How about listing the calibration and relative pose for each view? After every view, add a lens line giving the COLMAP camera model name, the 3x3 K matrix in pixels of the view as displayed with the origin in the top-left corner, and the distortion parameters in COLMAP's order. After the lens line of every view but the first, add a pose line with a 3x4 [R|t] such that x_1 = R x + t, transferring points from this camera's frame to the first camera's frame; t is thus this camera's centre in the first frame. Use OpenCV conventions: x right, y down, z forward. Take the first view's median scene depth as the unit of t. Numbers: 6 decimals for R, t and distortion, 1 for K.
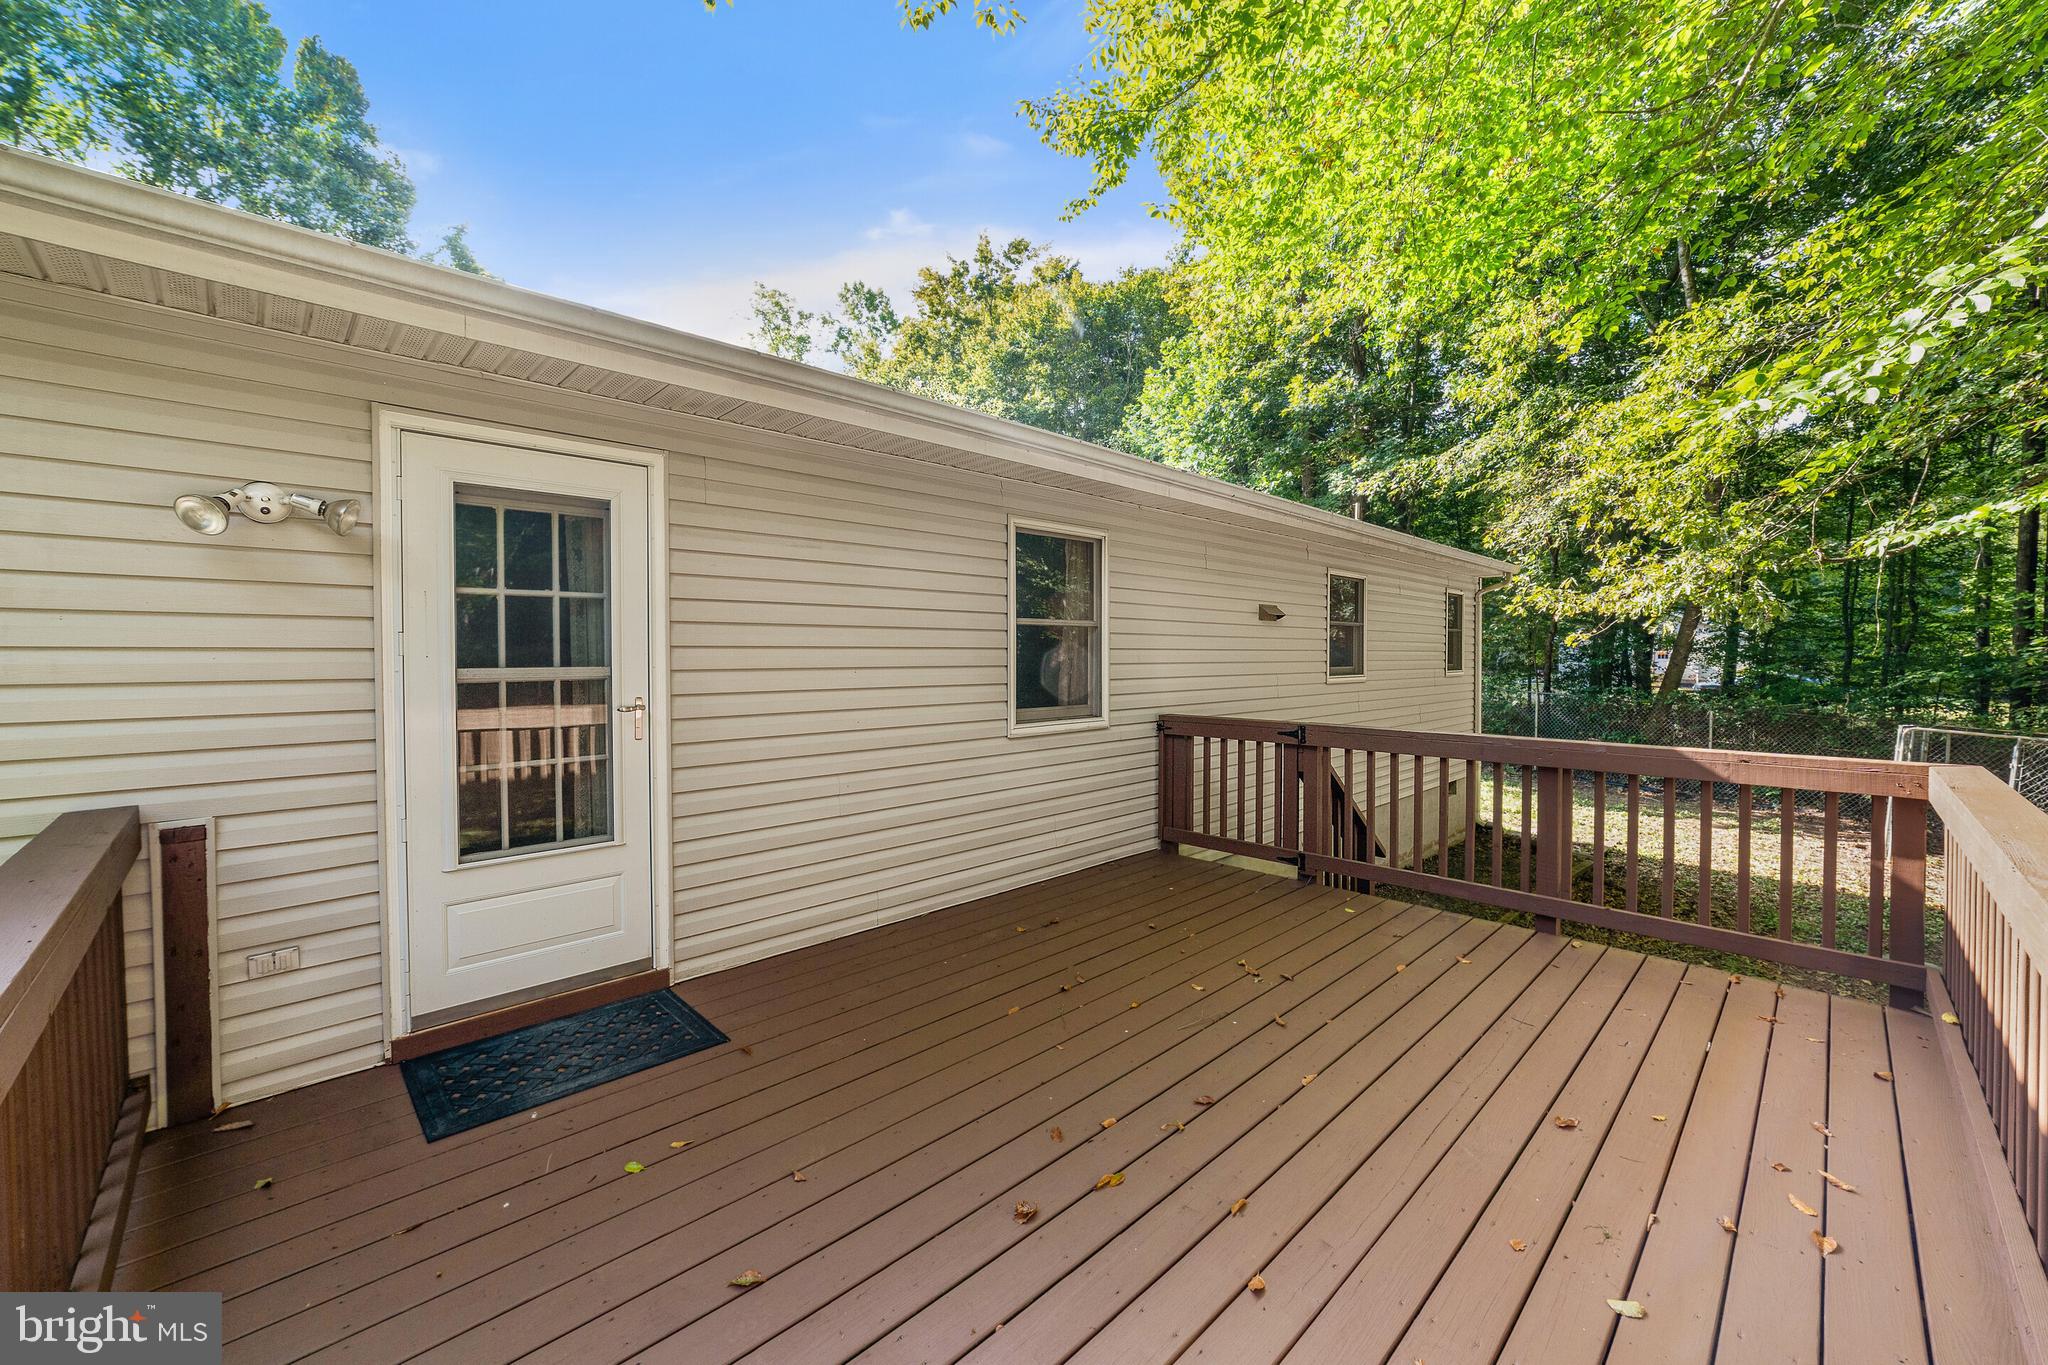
lens RADIAL K [[814.4, 0, 1017.3], [0, 814.4, 658.4], [0, 0, 1]] dist [-0.000242, -0.000140]
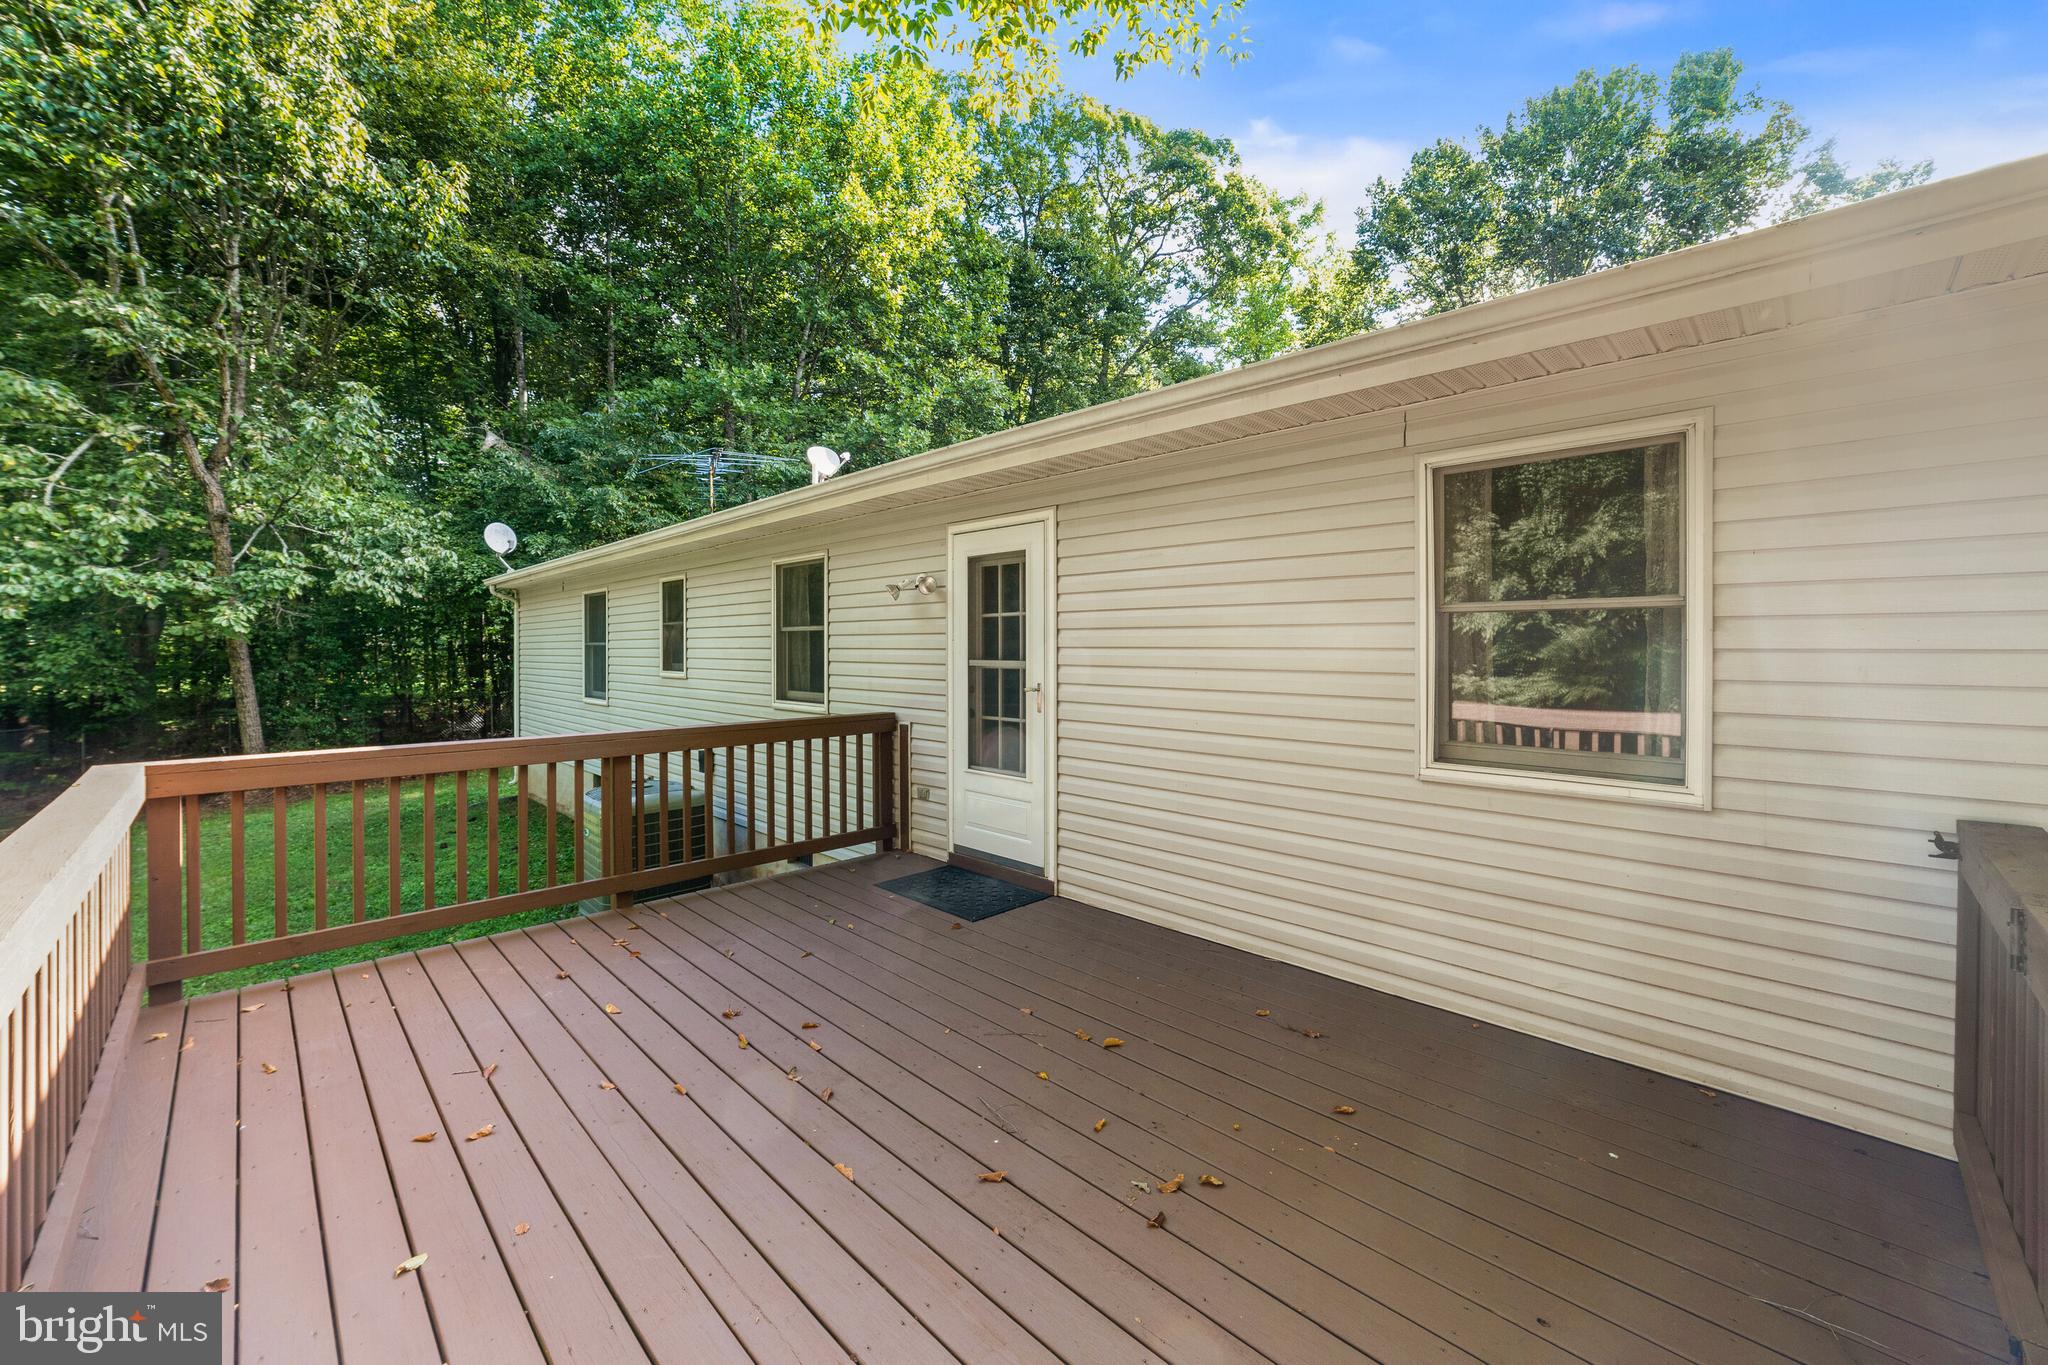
lens RADIAL K [[814.4, 0, 1017.3], [0, 814.4, 658.4], [0, 0, 1]] dist [-0.000242, -0.000140]
pose [[0.009414, 0.010936, -0.999896, 1.045727], [-0.012323, 0.999866, 0.010819, -0.011560], [0.999880, 0.012220, 0.009548, 1.026251]]
